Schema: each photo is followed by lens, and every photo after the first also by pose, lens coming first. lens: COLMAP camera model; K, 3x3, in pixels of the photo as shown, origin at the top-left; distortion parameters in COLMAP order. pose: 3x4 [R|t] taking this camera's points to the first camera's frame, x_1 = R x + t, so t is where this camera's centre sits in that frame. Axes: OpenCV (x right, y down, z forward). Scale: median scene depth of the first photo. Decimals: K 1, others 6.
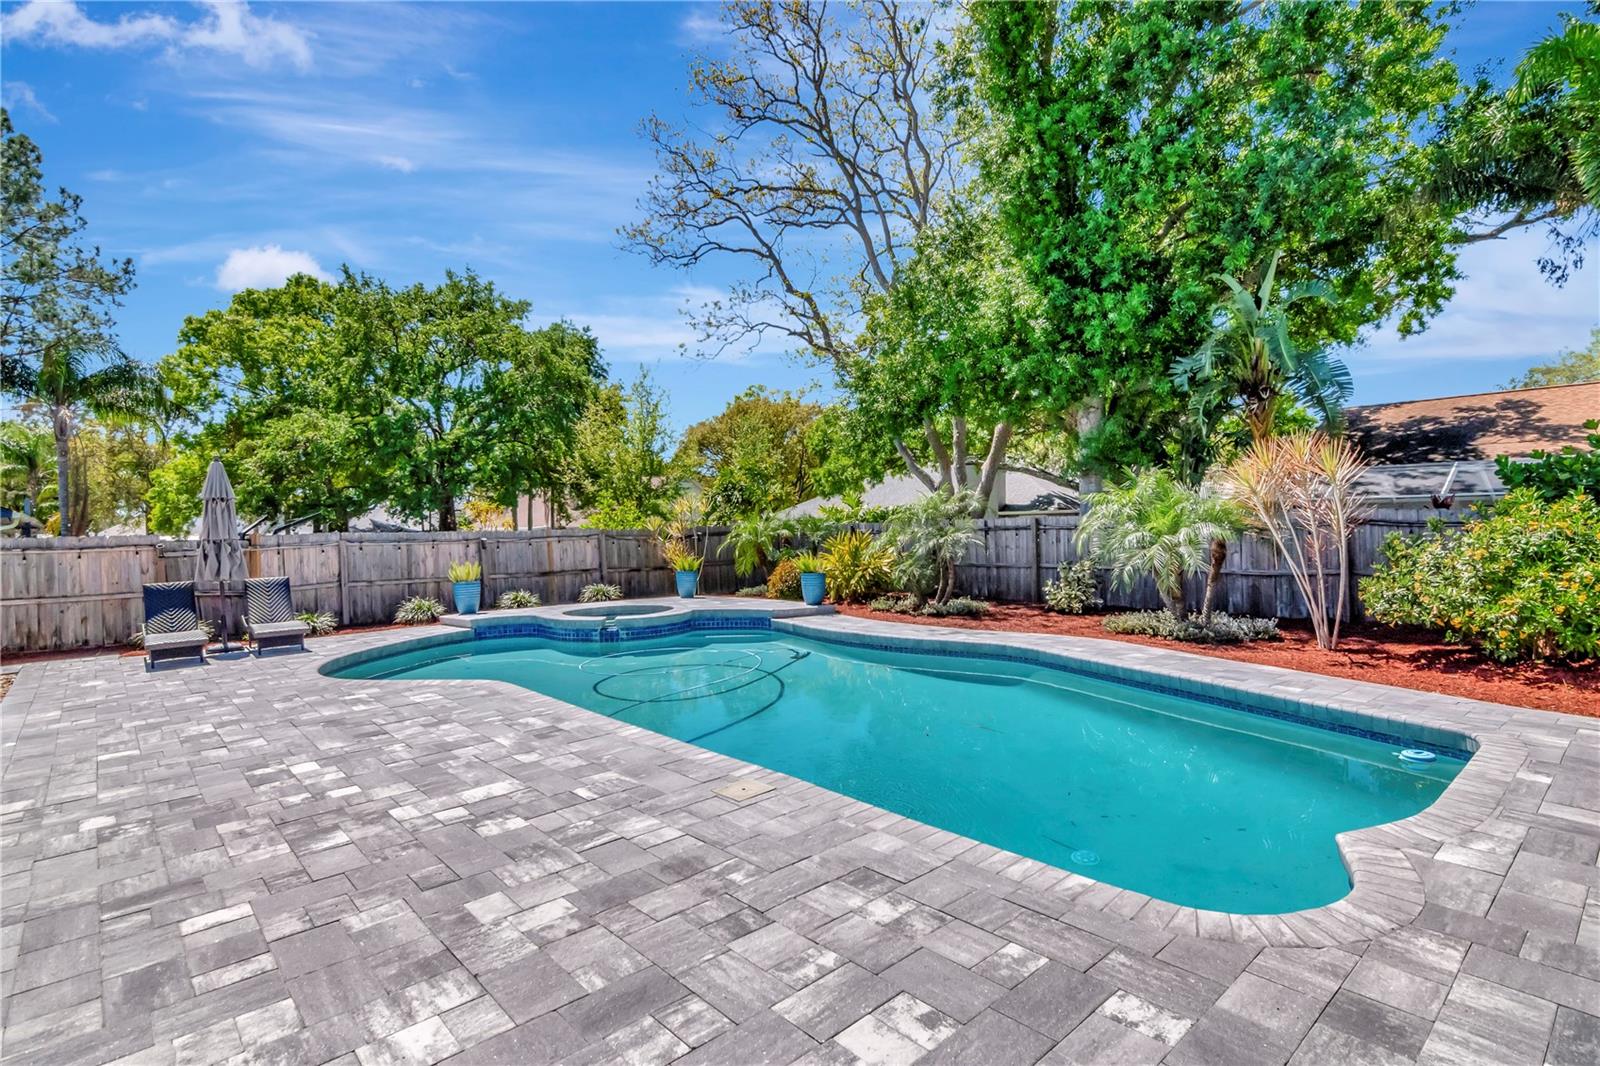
lens RADIAL K [[800.9, 0, 817.5], [0, 800.9, 534.1], [0, 0, 1]] dist [-0.003467, -0.001082]
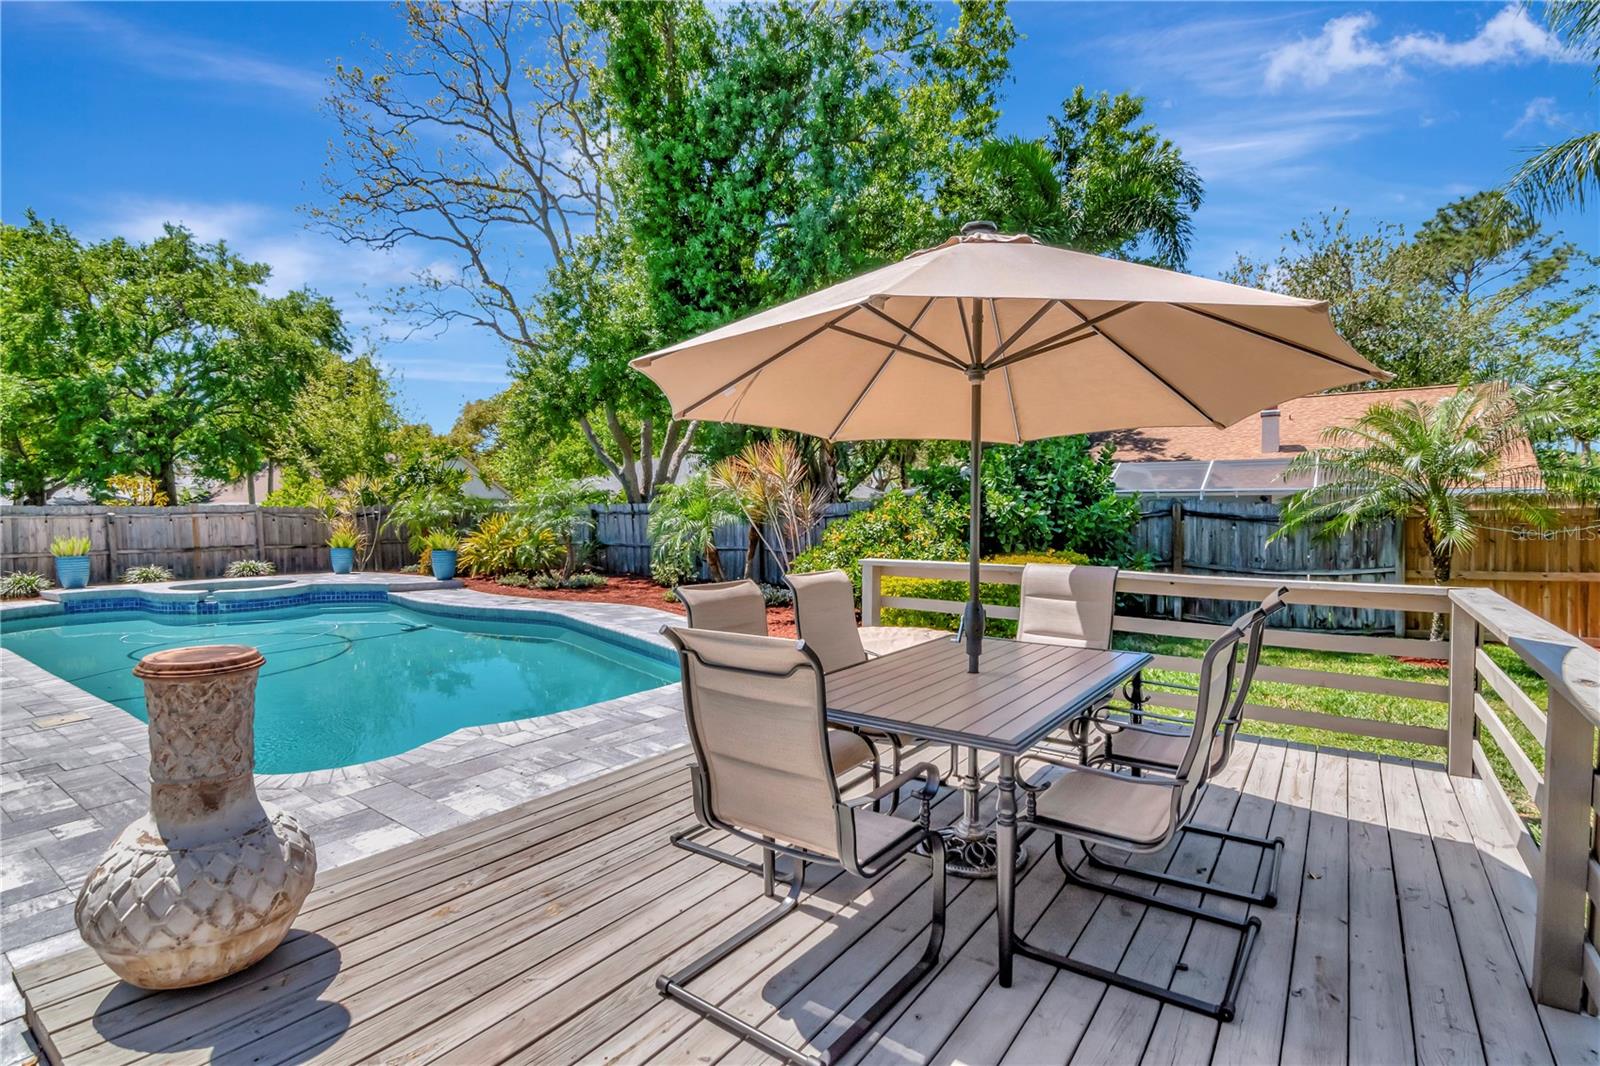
lens RADIAL K [[771.6, 0, 809.9], [0, 771.6, 540.8], [0, 0, 1]] dist [-0.009792, -0.001607]
pose [[0.976597, 0.010491, 0.214824, 0.213612], [-0.017262, 0.999411, 0.029666, -0.003392], [-0.214386, -0.032680, 0.976202, -0.106001]]
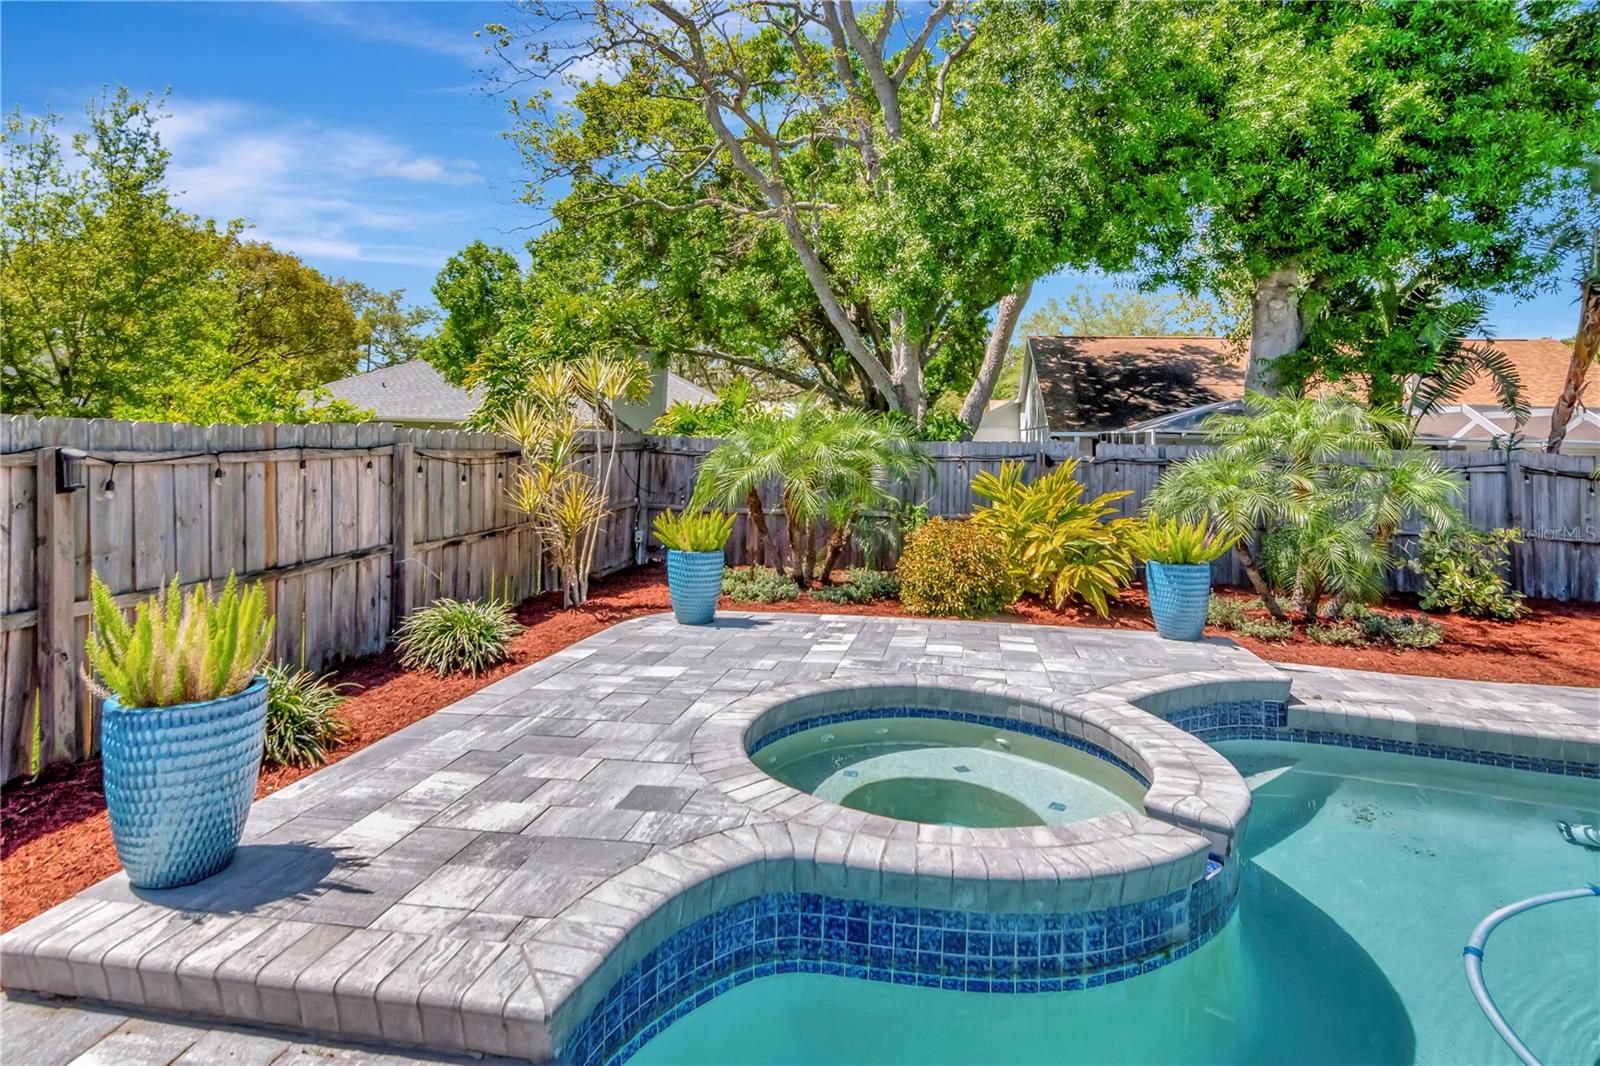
lens RADIAL K [[871.3, 0, 799.8], [0, 871.3, 371.4], [0, 0, 1]] dist [-0.004560, -0.003276]
pose [[0.784592, 0.089410, 0.613532, -0.383368], [-0.035632, 0.994414, -0.099349, 0.000494], [-0.618987, 0.056087, 0.783396, 0.628734]]
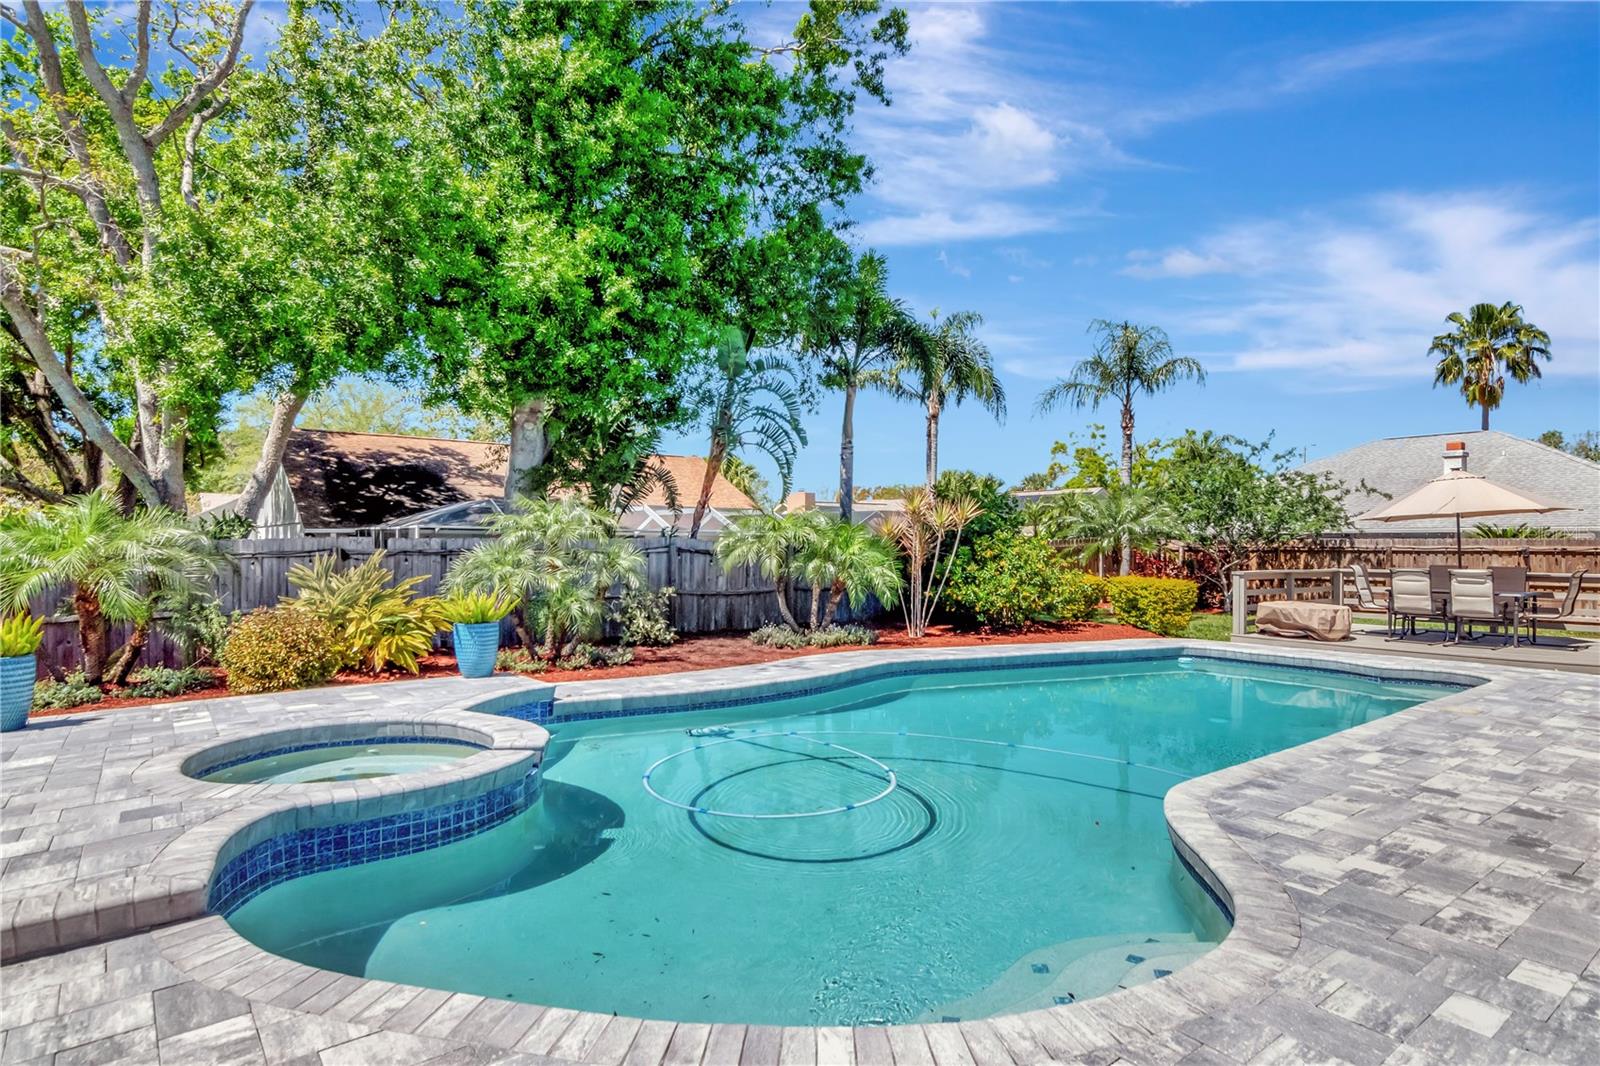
lens RADIAL K [[868.4, 0, 800.0], [0, 868.4, 533.0], [0, 0, 1]] dist [-0.010995, -0.000456]
pose [[0.071682, 0.034378, 0.996835, -0.522385], [0.008531, 0.999348, -0.035078, 0.006269], [-0.997391, 0.011018, 0.071342, 0.597786]]
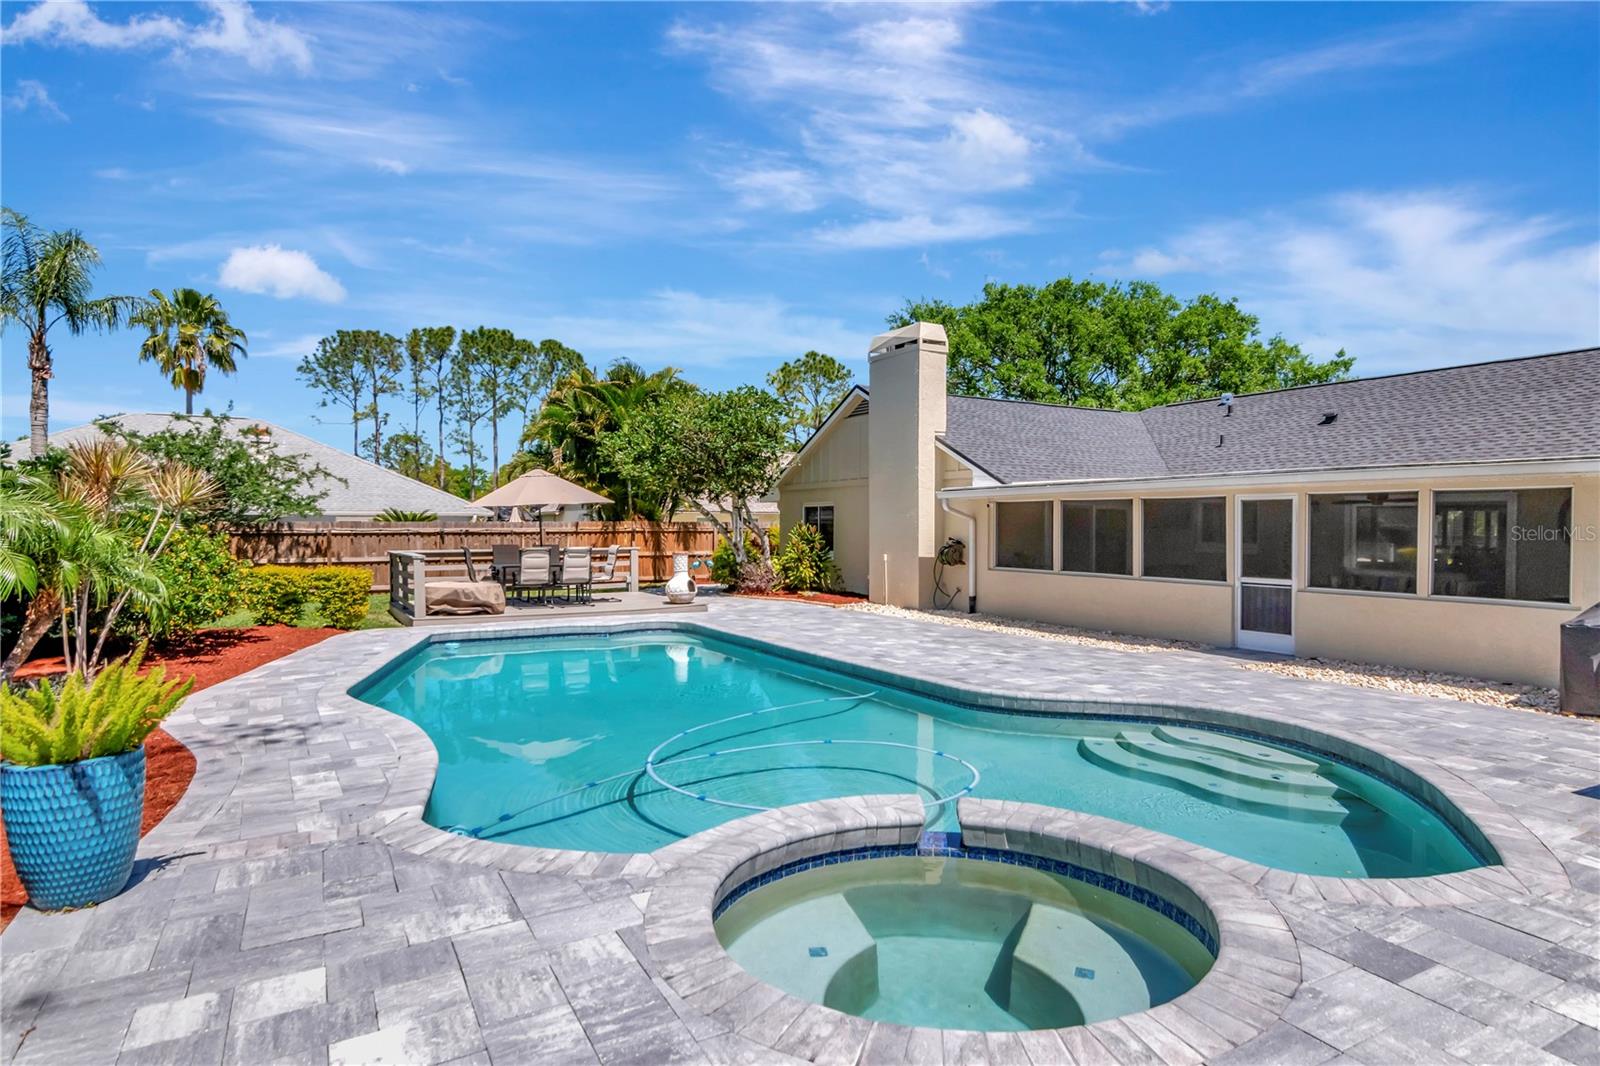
lens RADIAL K [[895.5, 0, 801.6], [0, 895.5, 524.4], [0, 0, 1]] dist [-0.006229, -0.001537]
pose [[-0.978090, 0.021860, 0.207033, -0.208168], [0.023641, 0.999702, 0.006135, -0.008797], [-0.206837, 0.010895, -0.978315, 0.998334]]
